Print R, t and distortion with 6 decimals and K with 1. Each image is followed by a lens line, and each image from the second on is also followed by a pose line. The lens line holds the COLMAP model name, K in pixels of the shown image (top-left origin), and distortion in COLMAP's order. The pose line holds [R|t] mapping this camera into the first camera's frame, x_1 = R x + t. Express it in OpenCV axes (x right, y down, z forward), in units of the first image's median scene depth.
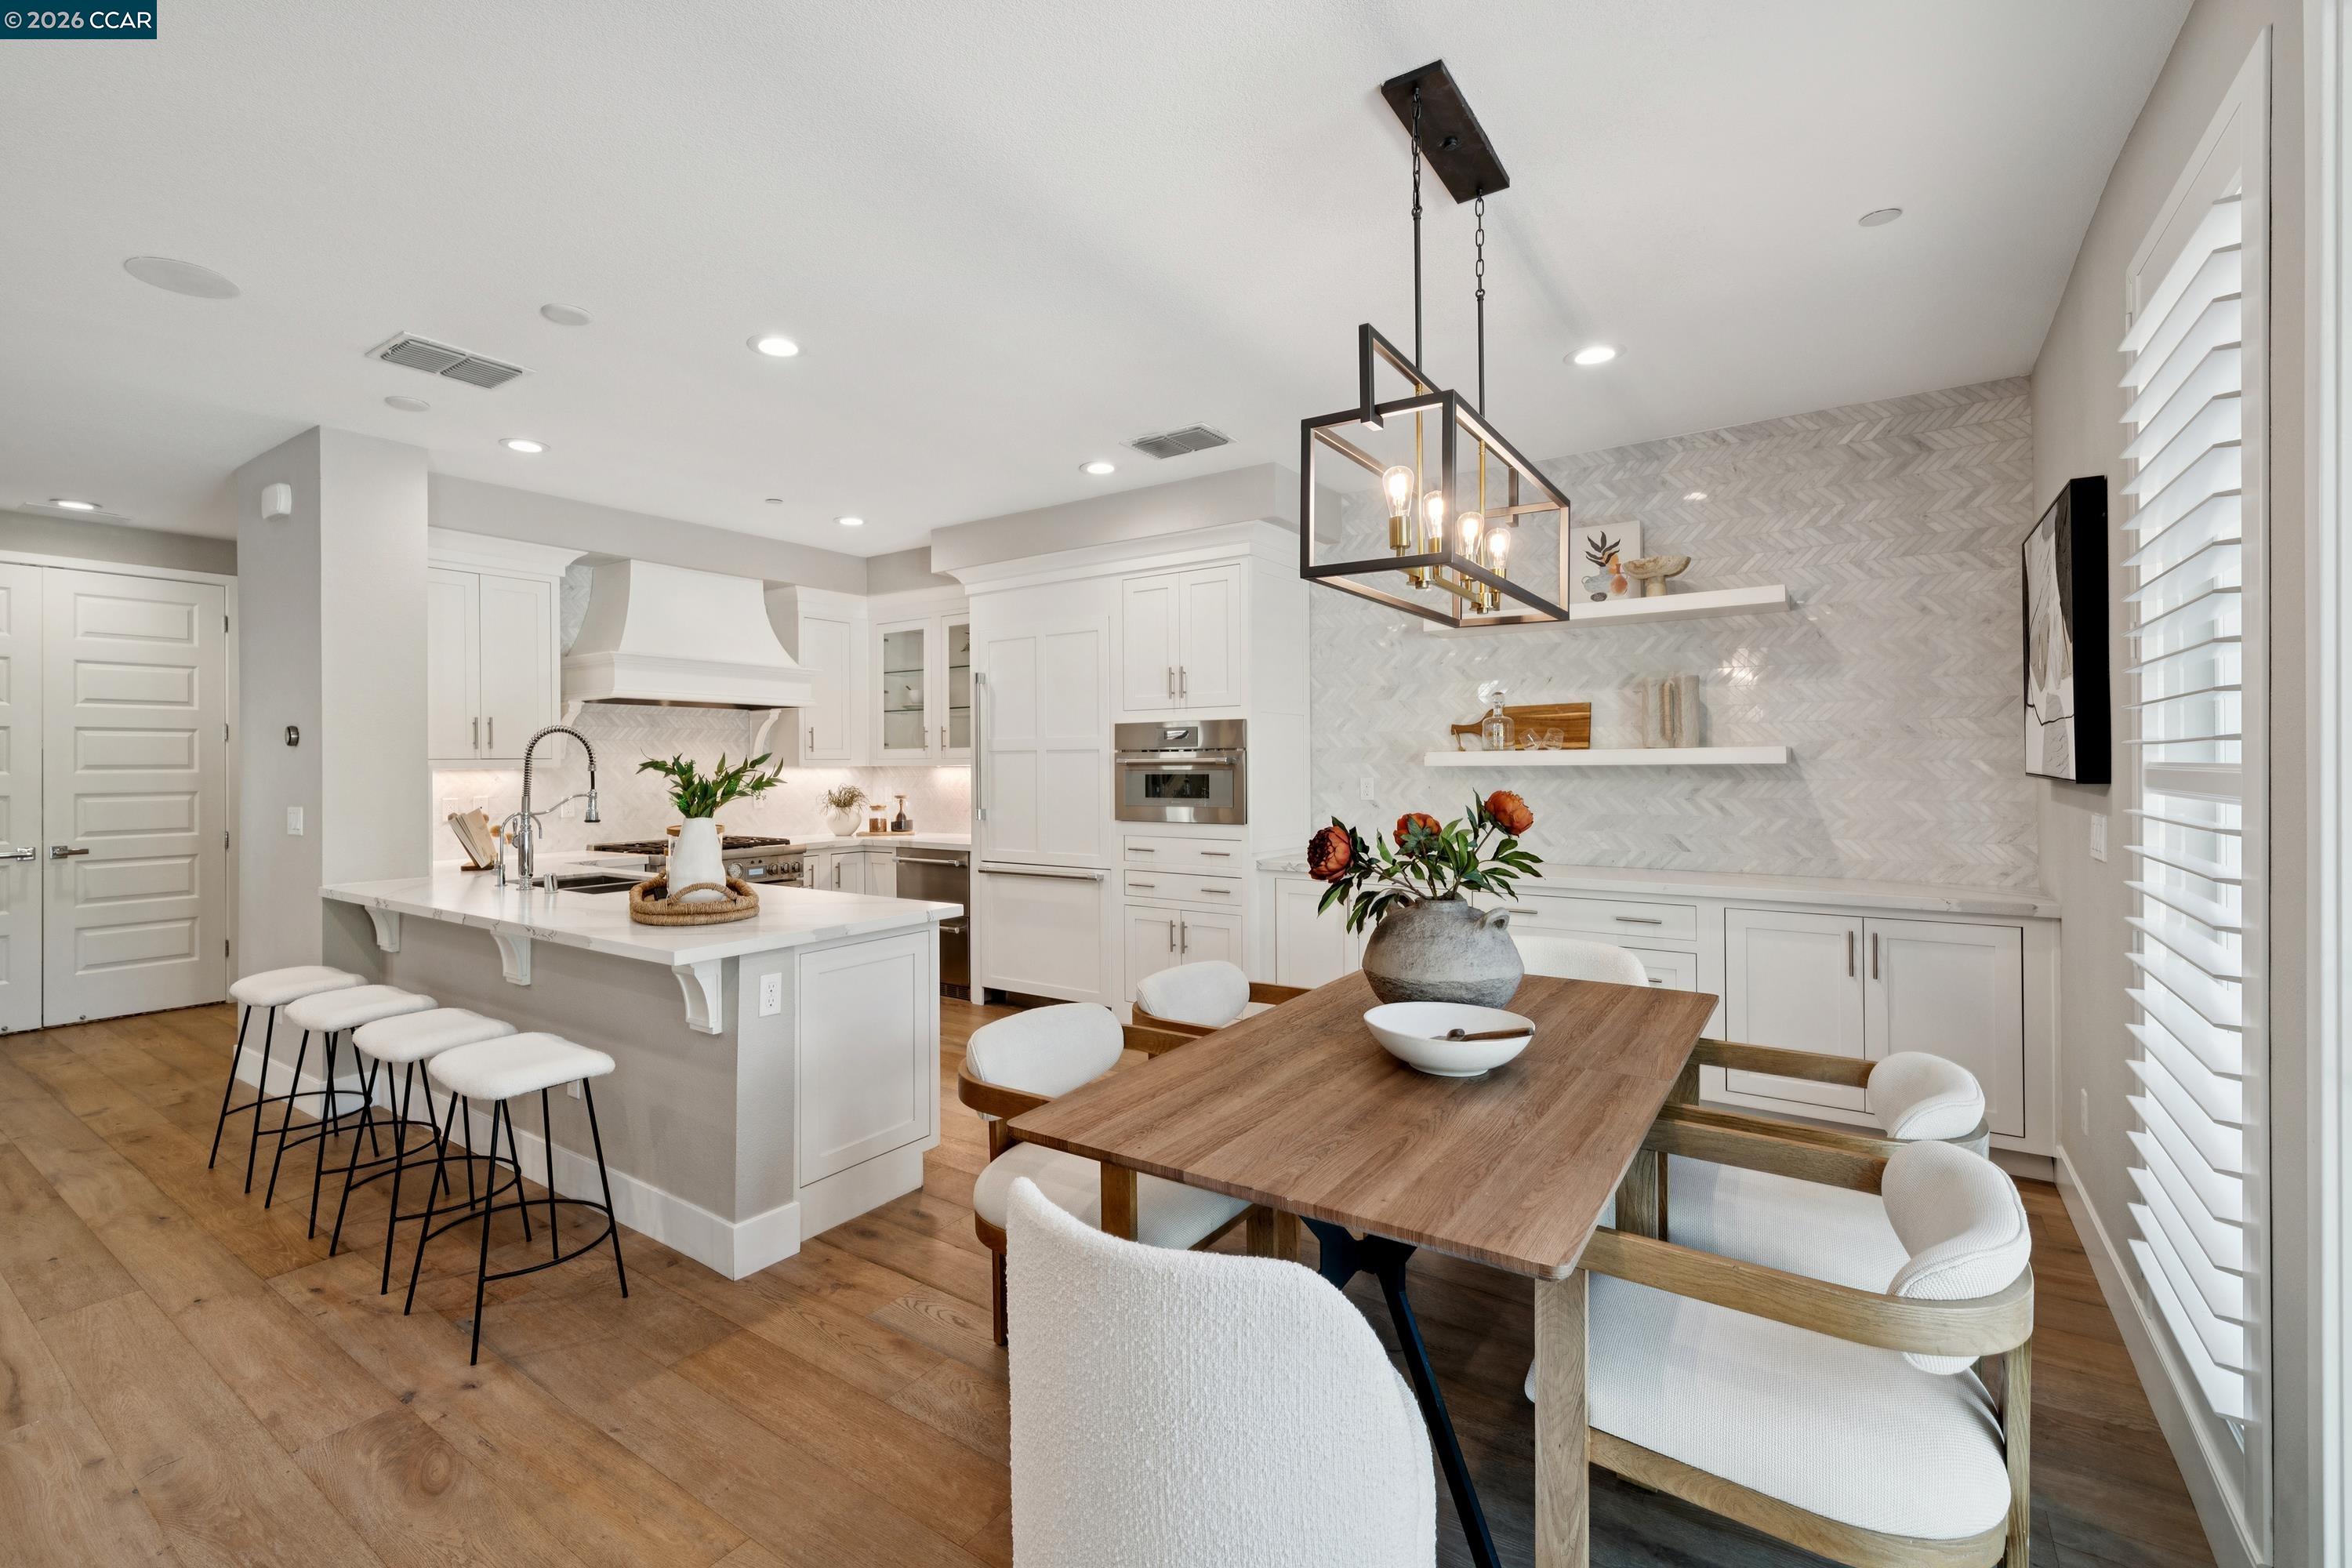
lens RADIAL K [[1044.4, 0, 1109.8], [0, 1044.4, 748.2], [0, 0, 1]] dist [-0.000989, 0.000379]
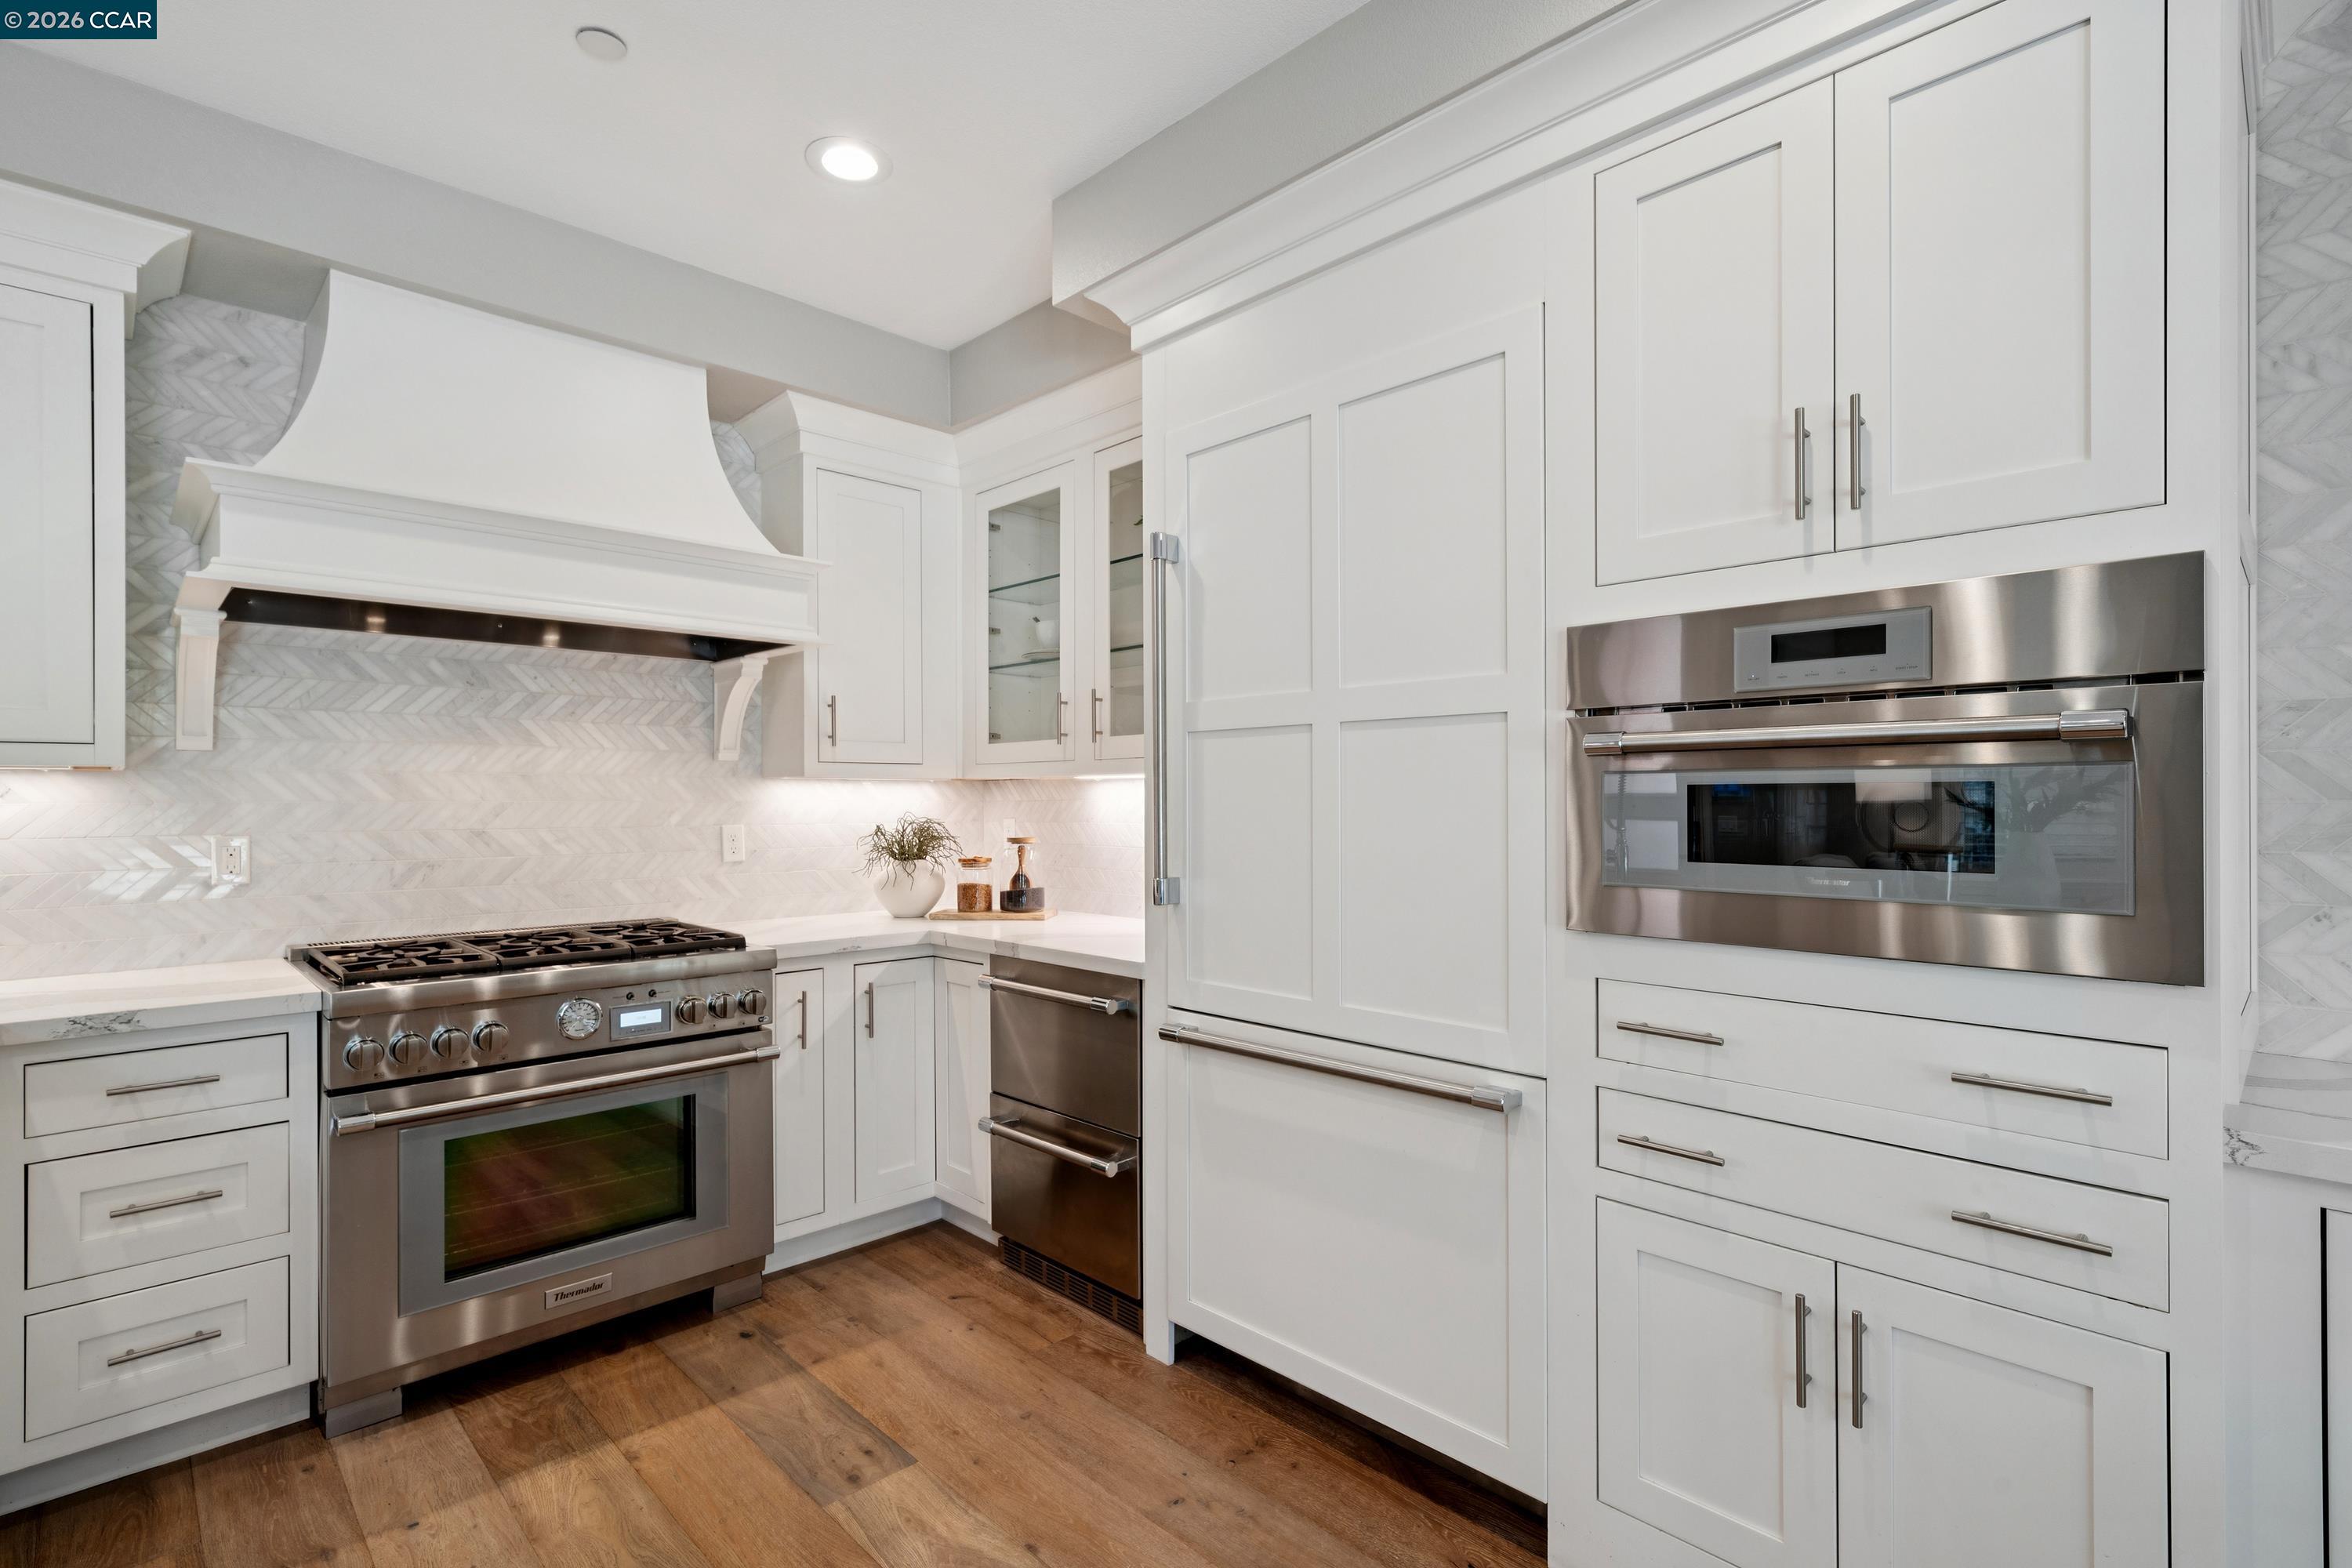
lens RADIAL K [[1075.6, 0, 1158.1], [0, 1075.6, 792.7], [0, 0, 1]] dist [0.003619, 0.000246]
pose [[0.984728, 0.002750, -0.174080, -0.050208], [-0.000654, 0.999927, 0.012098, 0.018684], [0.174100, -0.011799, 0.984657, 0.540113]]
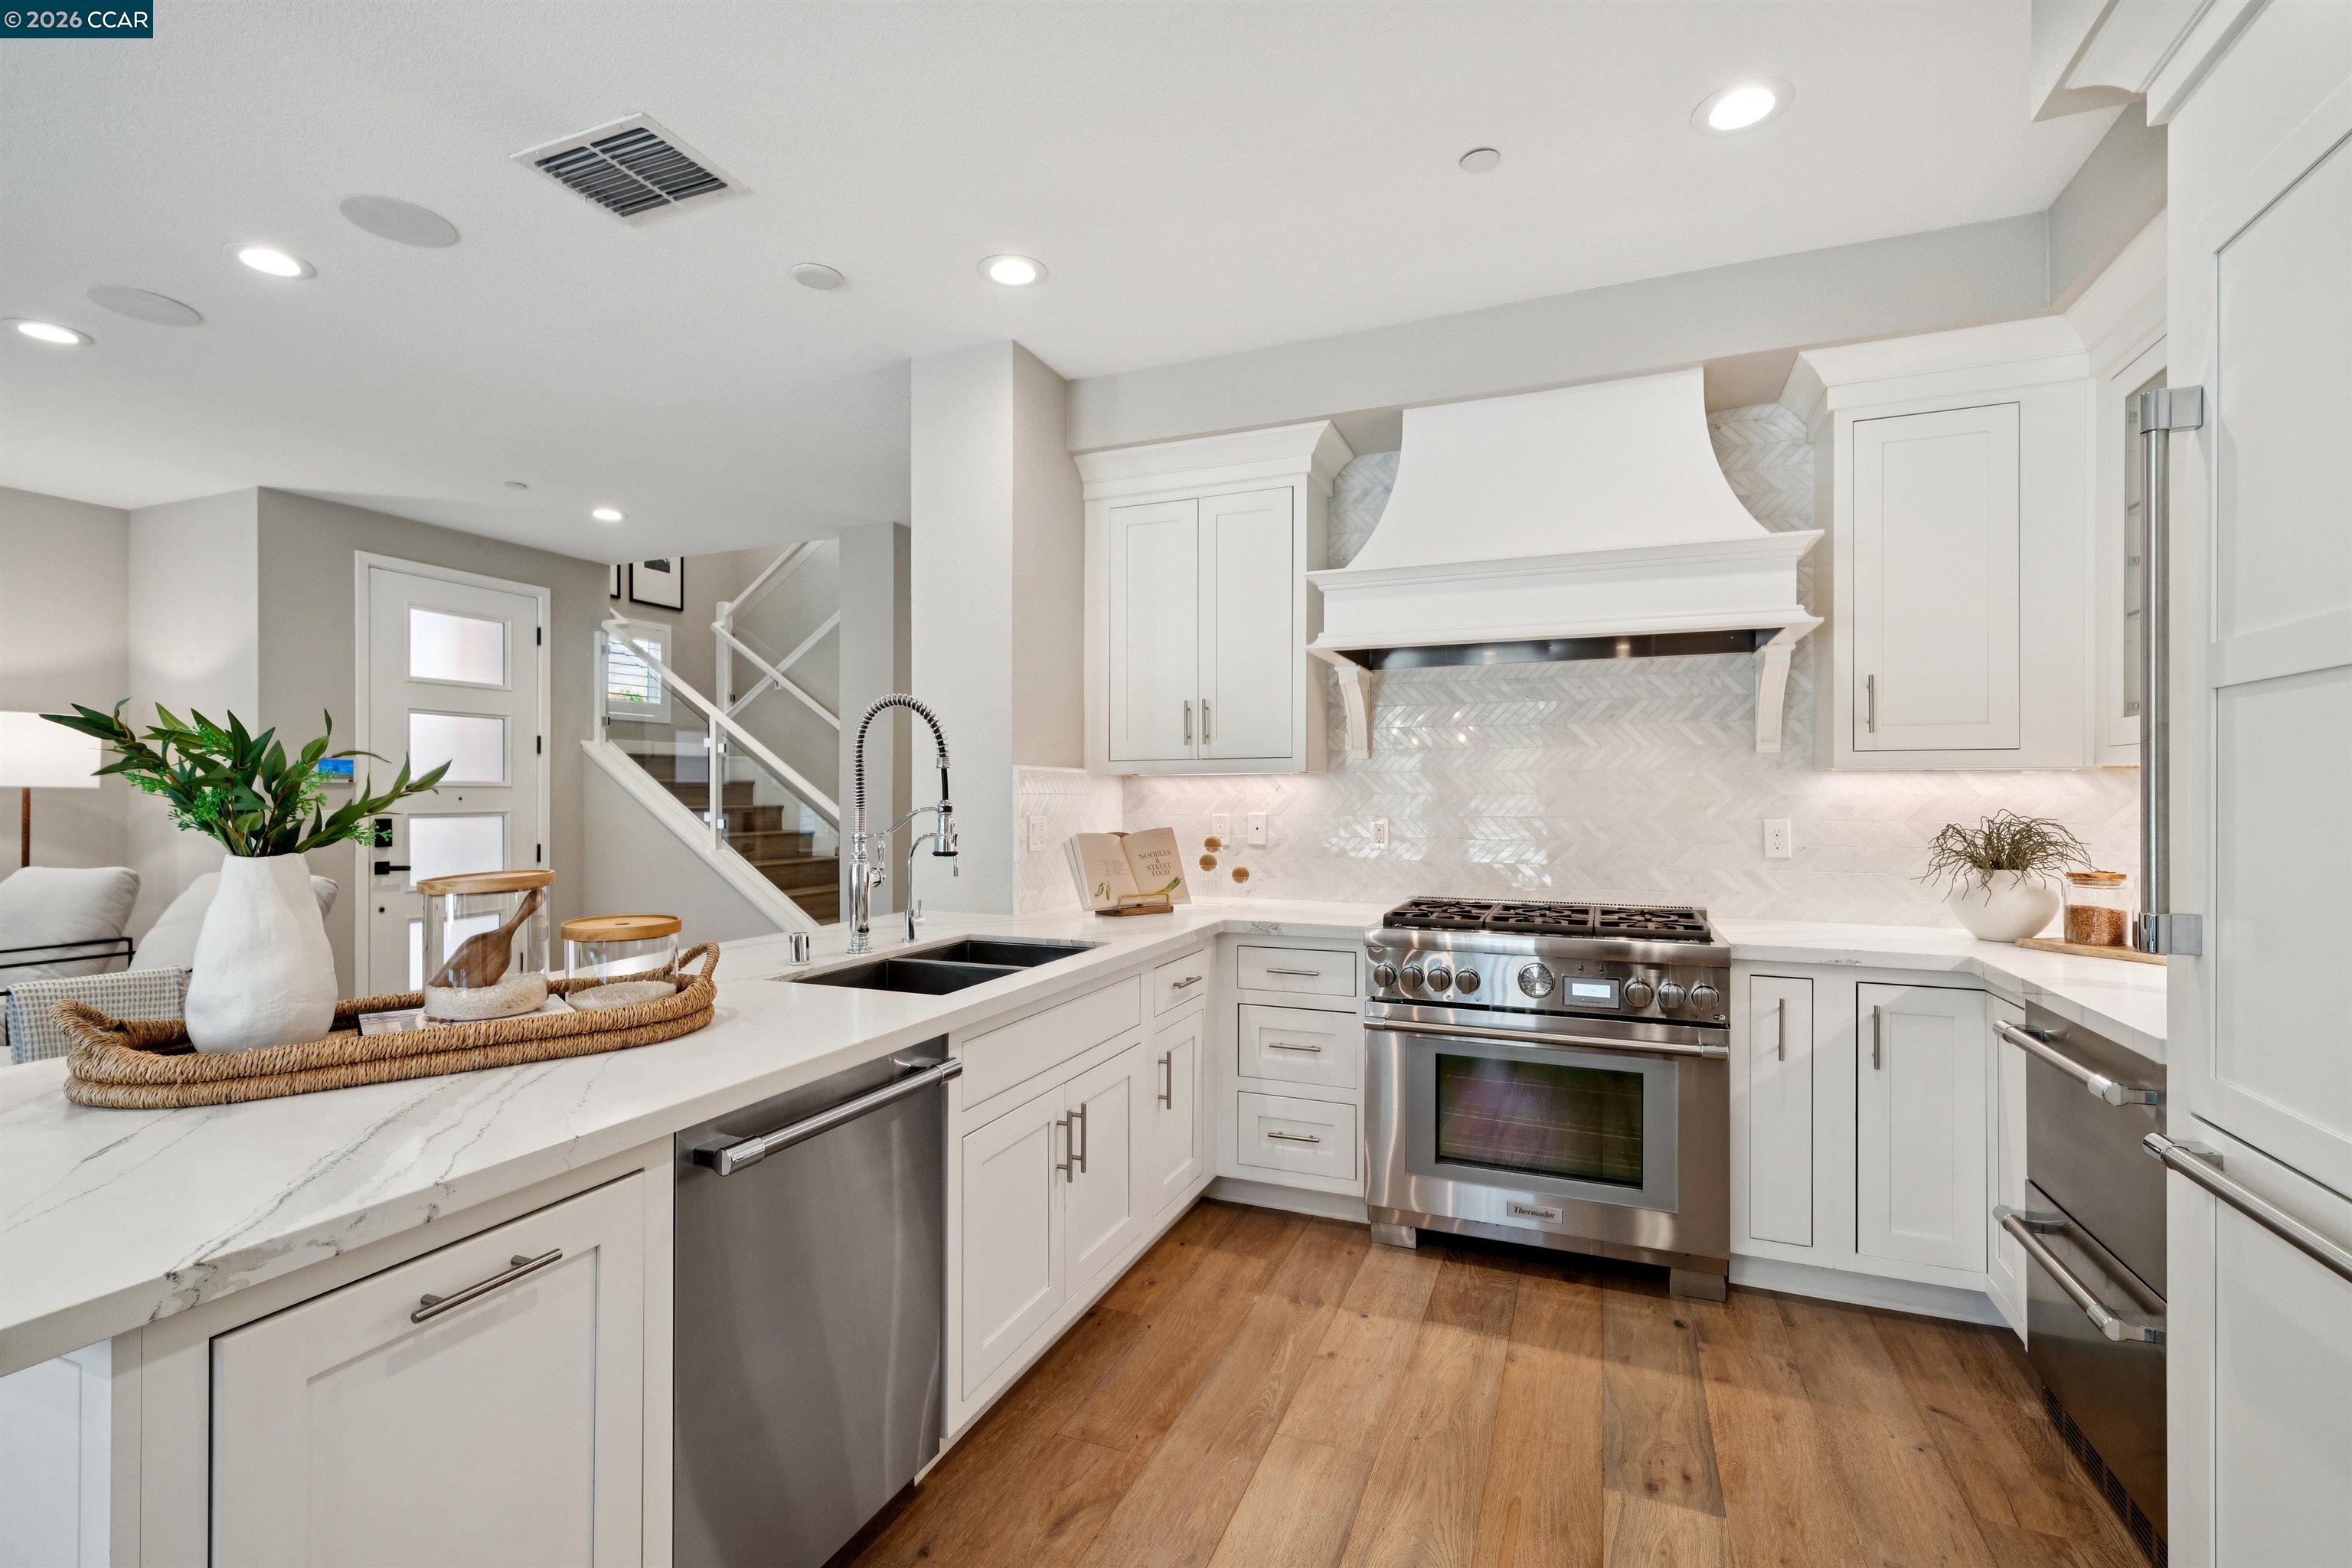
lens RADIAL K [[1044.4, 0, 1172.0], [0, 1044.4, 791.4], [0, 0, 1]] dist [-0.000989, 0.000379]
pose [[0.234740, 0.004348, -0.972049, 0.061928], [0.013719, 0.999876, 0.007785, 0.019890], [0.971961, -0.015163, 0.234651, 0.629844]]
